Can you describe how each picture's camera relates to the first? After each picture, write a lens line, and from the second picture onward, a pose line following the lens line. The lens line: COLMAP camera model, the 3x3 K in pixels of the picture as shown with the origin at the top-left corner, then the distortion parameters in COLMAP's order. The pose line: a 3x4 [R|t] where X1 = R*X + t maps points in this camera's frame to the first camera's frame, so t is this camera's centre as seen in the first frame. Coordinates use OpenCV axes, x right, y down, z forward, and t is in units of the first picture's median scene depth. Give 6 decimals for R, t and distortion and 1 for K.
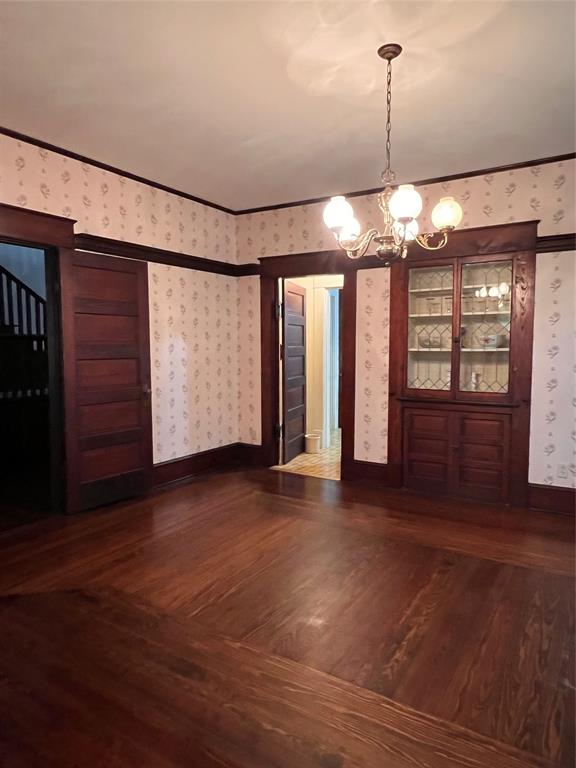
lens RADIAL K [[493.8, 0, 292.1], [0, 493.8, 383.5], [0, 0, 1]] dist [-0.002652, 0.001755]
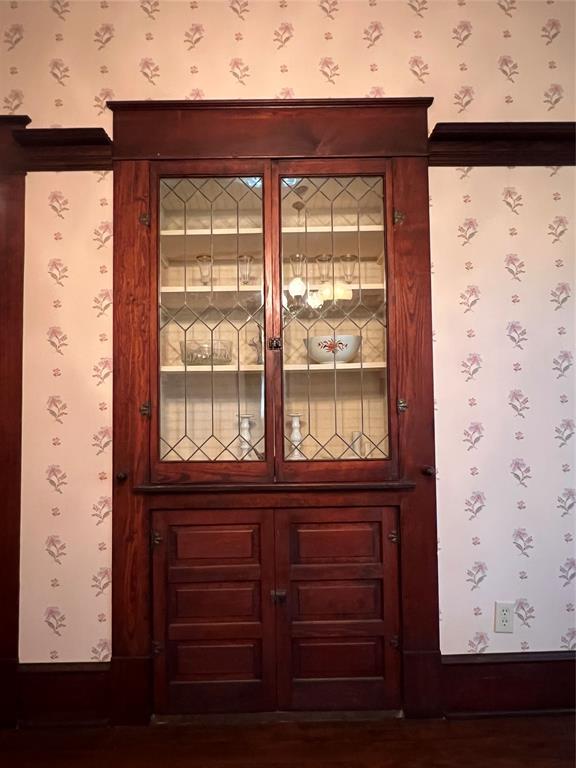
lens RADIAL K [[493.8, 0, 292.8], [0, 493.8, 387.4], [0, 0, 1]] dist [-0.002652, 0.001755]
pose [[0.846301, 0.012620, 0.532555, 0.108137], [0.055051, 0.992295, -0.110999, -0.000200], [-0.529852, 0.123256, 0.839085, 0.594306]]
